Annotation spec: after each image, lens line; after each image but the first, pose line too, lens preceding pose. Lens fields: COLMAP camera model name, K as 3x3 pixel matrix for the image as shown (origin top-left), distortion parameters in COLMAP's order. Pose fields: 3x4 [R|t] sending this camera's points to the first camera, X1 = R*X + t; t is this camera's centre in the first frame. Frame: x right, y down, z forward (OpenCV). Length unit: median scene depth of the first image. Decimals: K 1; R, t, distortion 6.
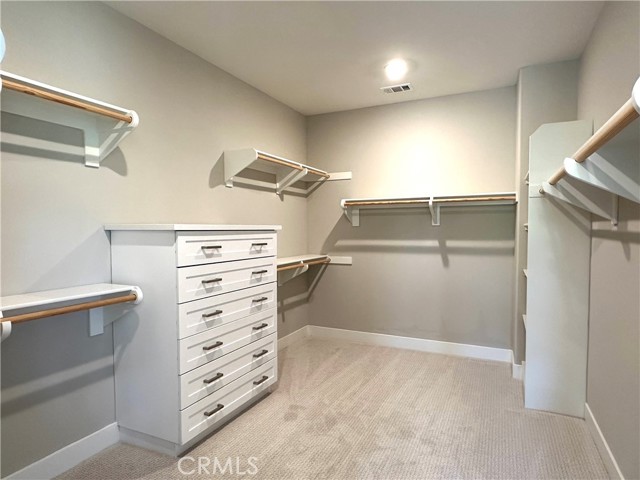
lens RADIAL K [[394.6, 0, 318.7], [0, 394.6, 242.8], [0, 0, 1]] dist [0.000227, -0.000019]
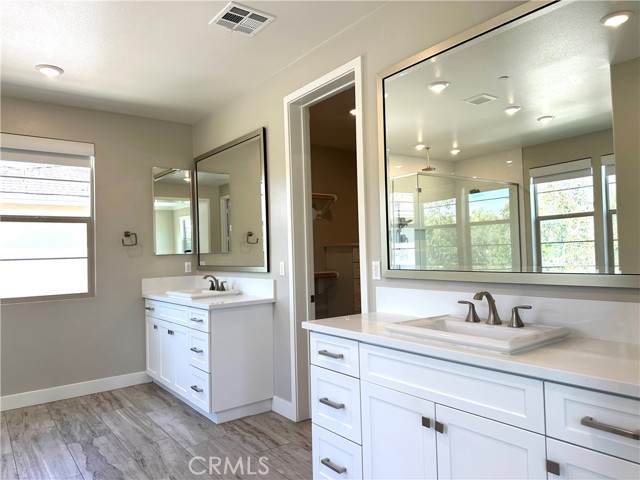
lens RADIAL K [[459.7, 0, 319.7], [0, 459.7, 238.6], [0, 0, 1]] dist [-0.002906, 0.000046]
pose [[0.879607, -0.022838, -0.475153, 0.695740], [-0.000131, 0.998835, -0.048252, 0.048975], [0.475701, 0.042505, 0.878579, -1.337940]]
